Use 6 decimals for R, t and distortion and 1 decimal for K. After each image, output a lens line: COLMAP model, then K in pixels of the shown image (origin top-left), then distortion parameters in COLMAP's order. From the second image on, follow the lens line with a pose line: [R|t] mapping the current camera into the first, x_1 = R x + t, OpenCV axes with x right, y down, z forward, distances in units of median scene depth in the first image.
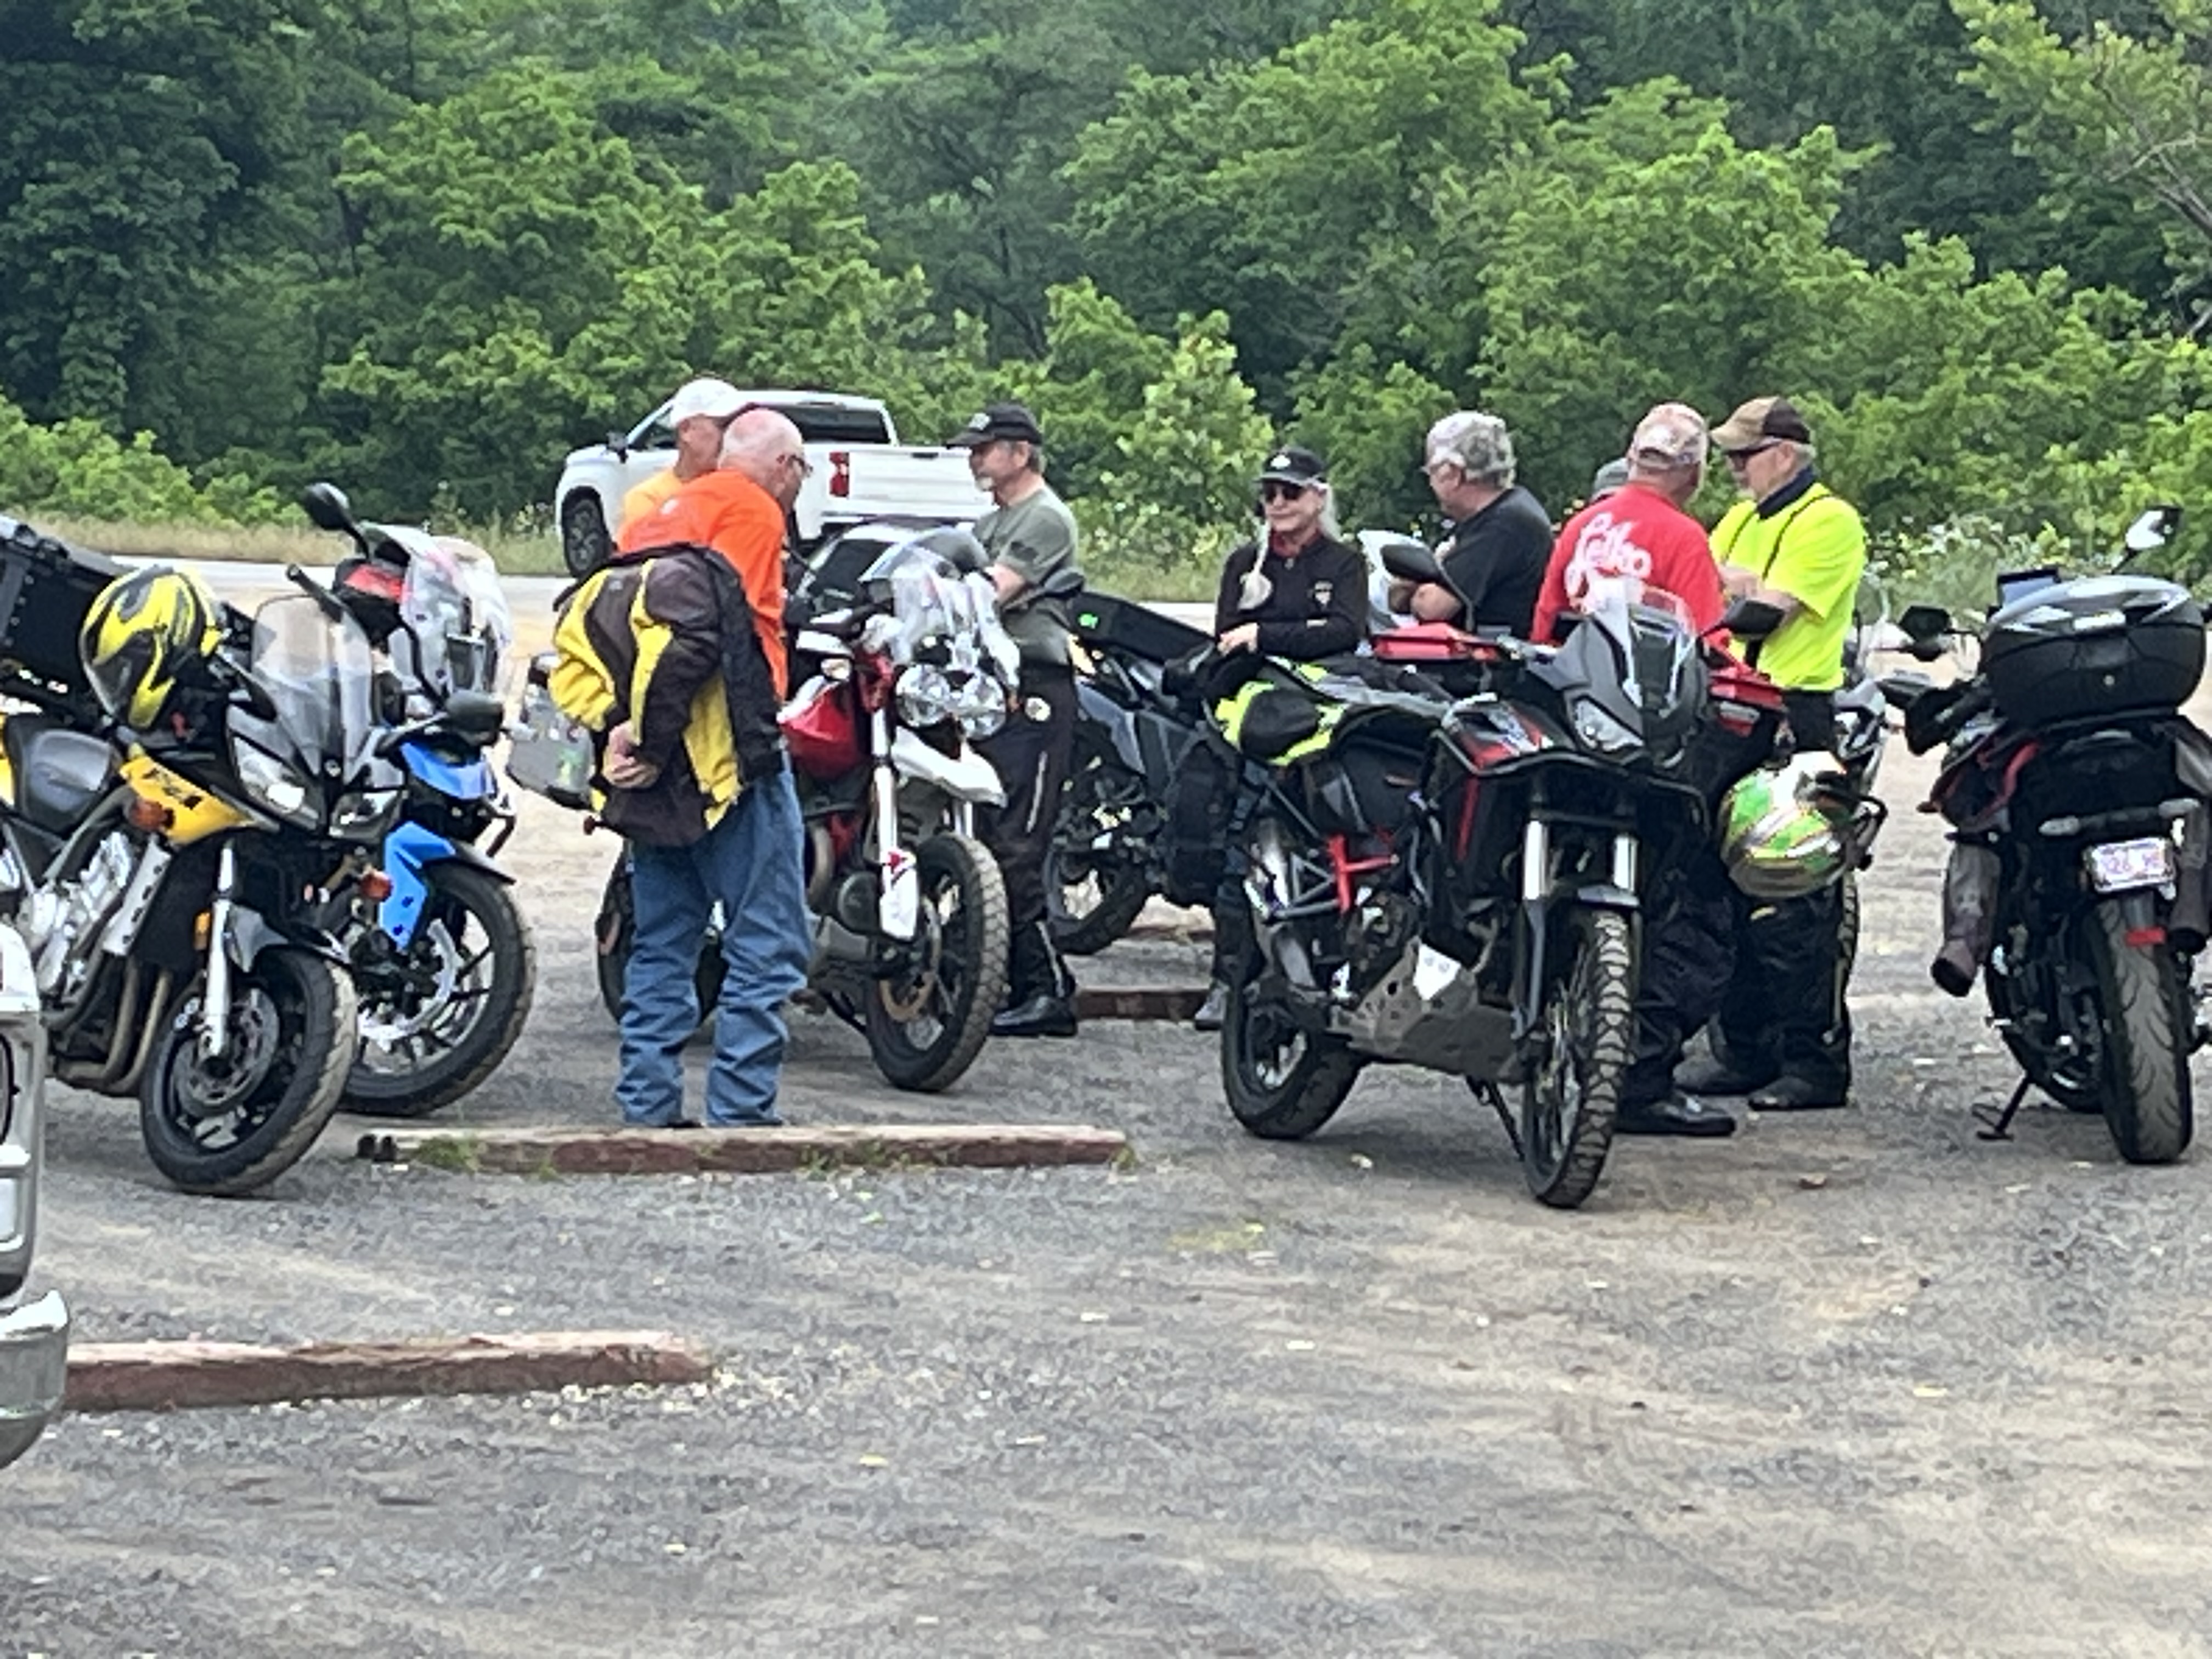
lens RADIAL K [[8402.2, 0, 1106.0], [0, 8402.2, 829.5], [0, 0, 1]] dist [0.259472, 2.445722]
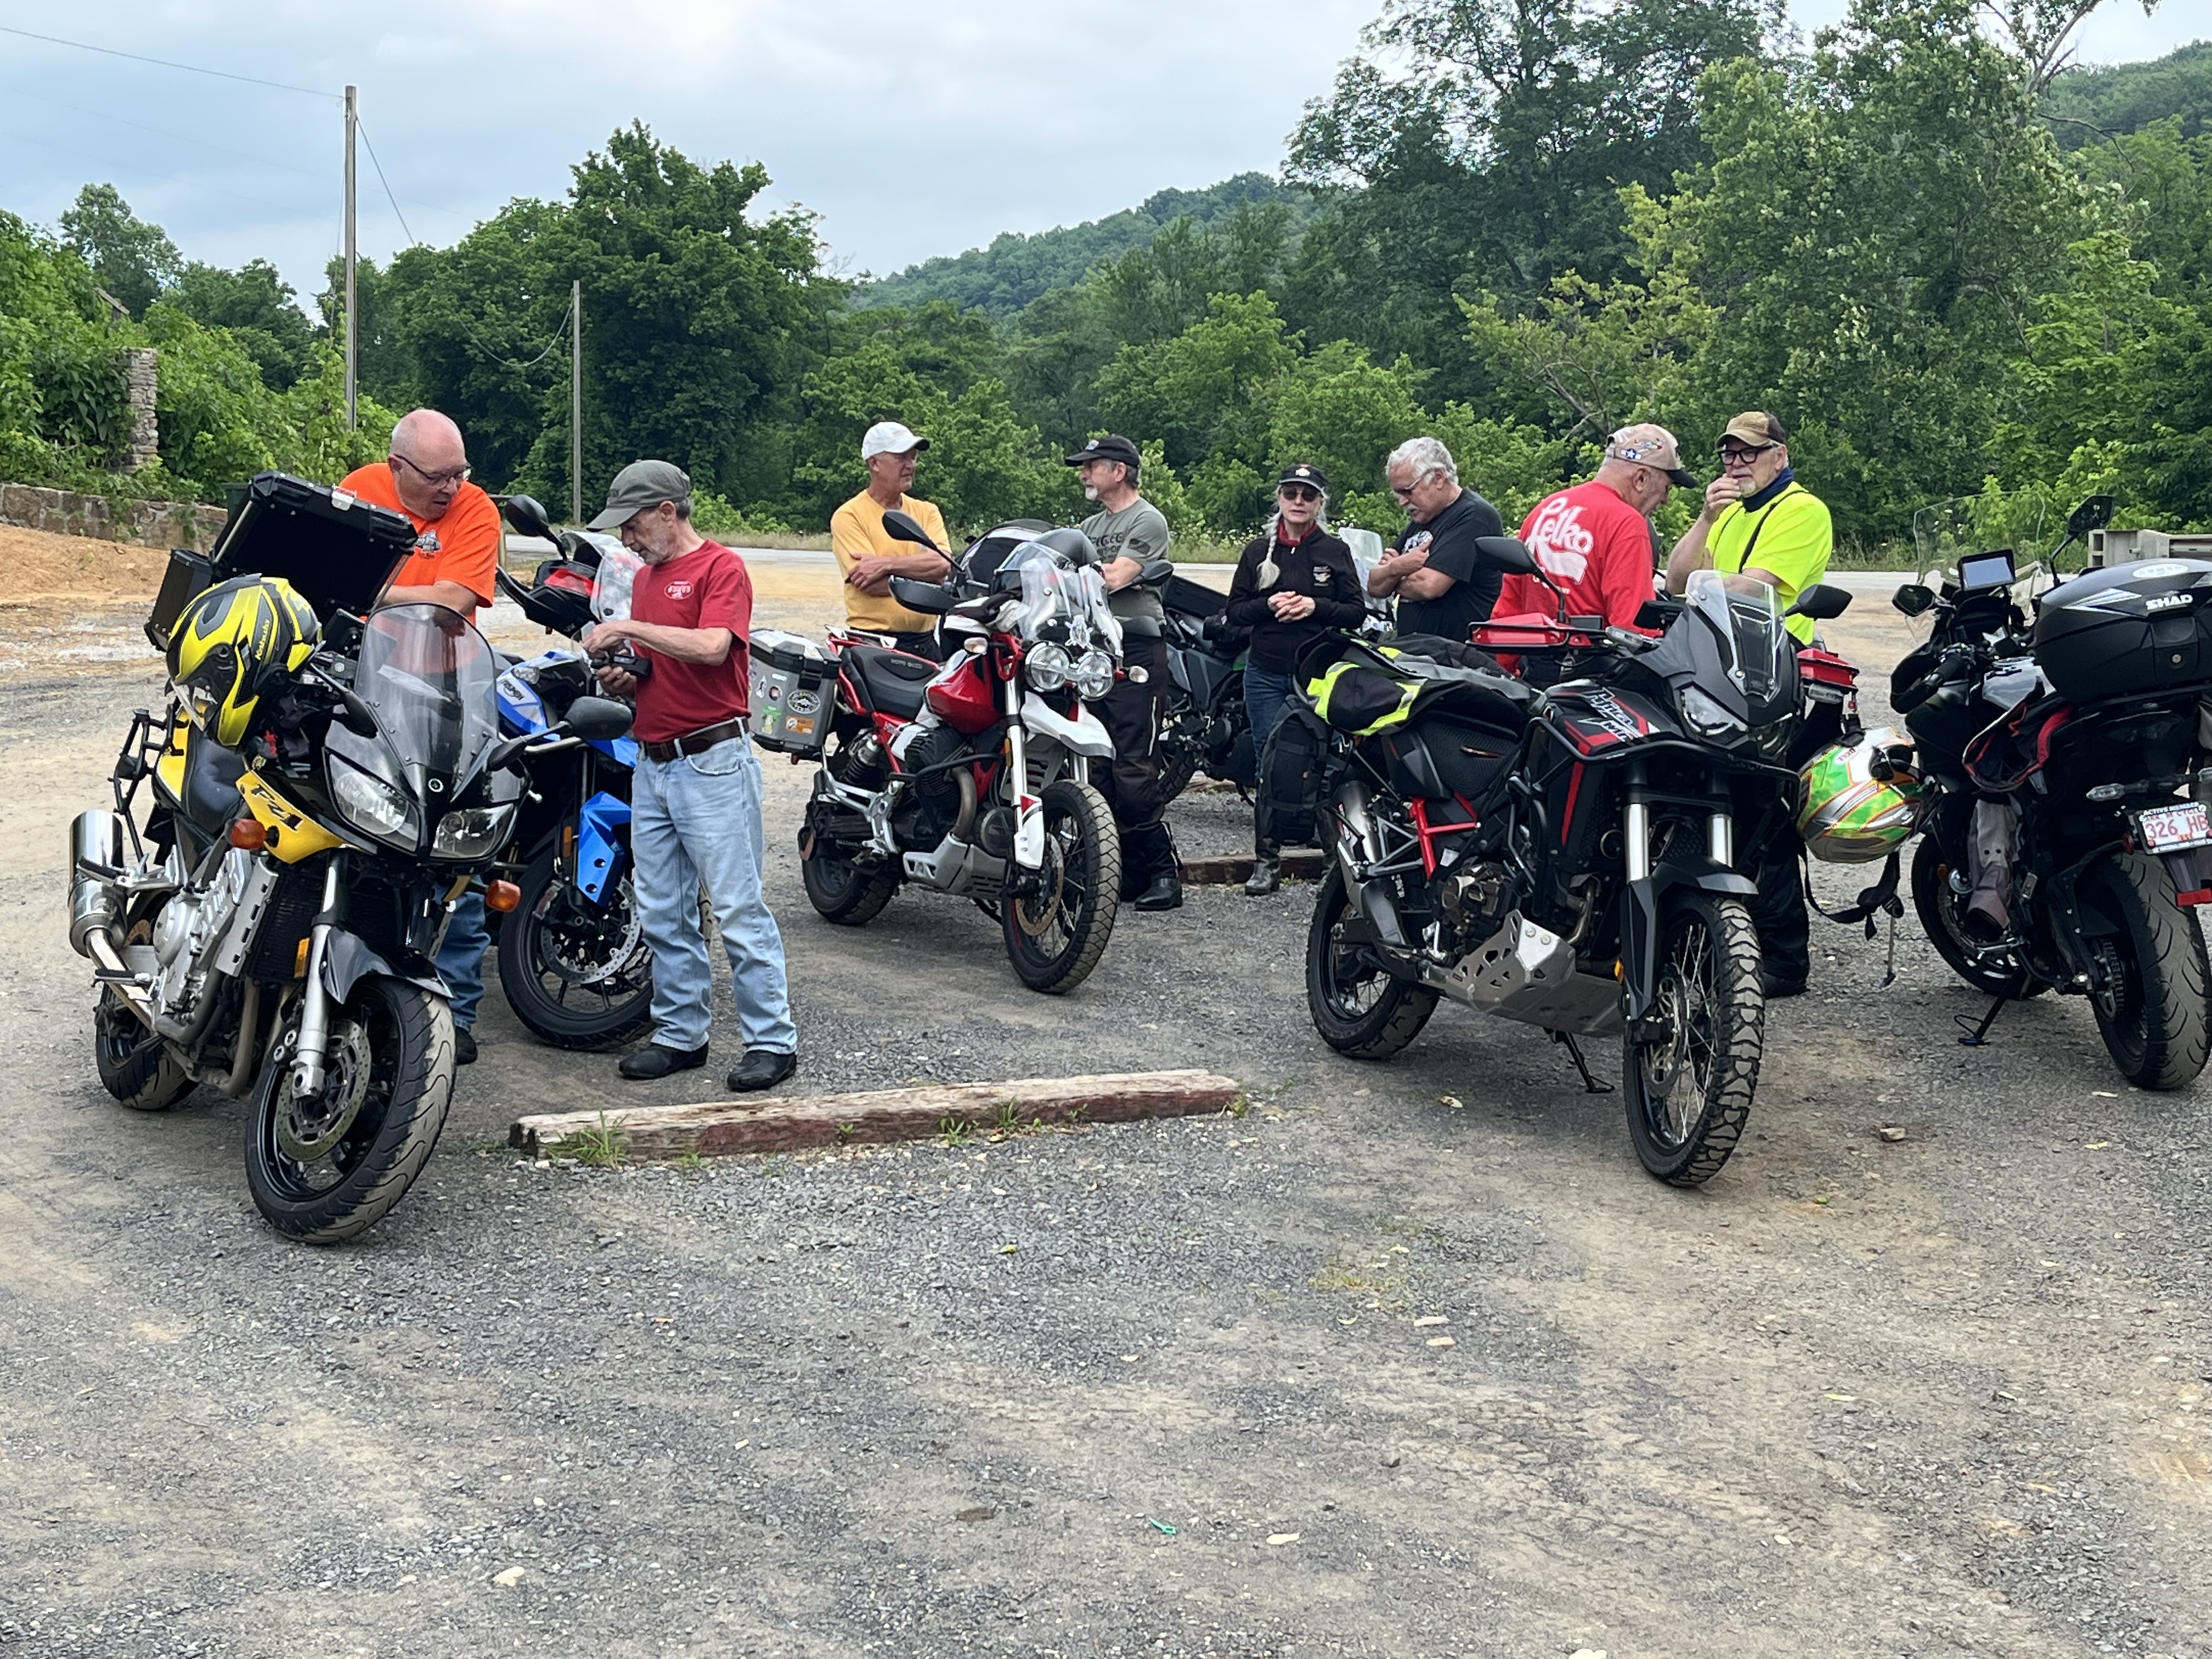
lens RADIAL K [[3014.0, 0, 1106.0], [0, 3014.0, 829.5], [0, 0, 1]] dist [0.206089, -0.766109]
pose [[0.999931, -0.011696, -0.000623, -0.013636], [0.011712, 0.997949, 0.062927, -0.020634], [-0.000114, -0.062930, 0.998018, 0.582369]]
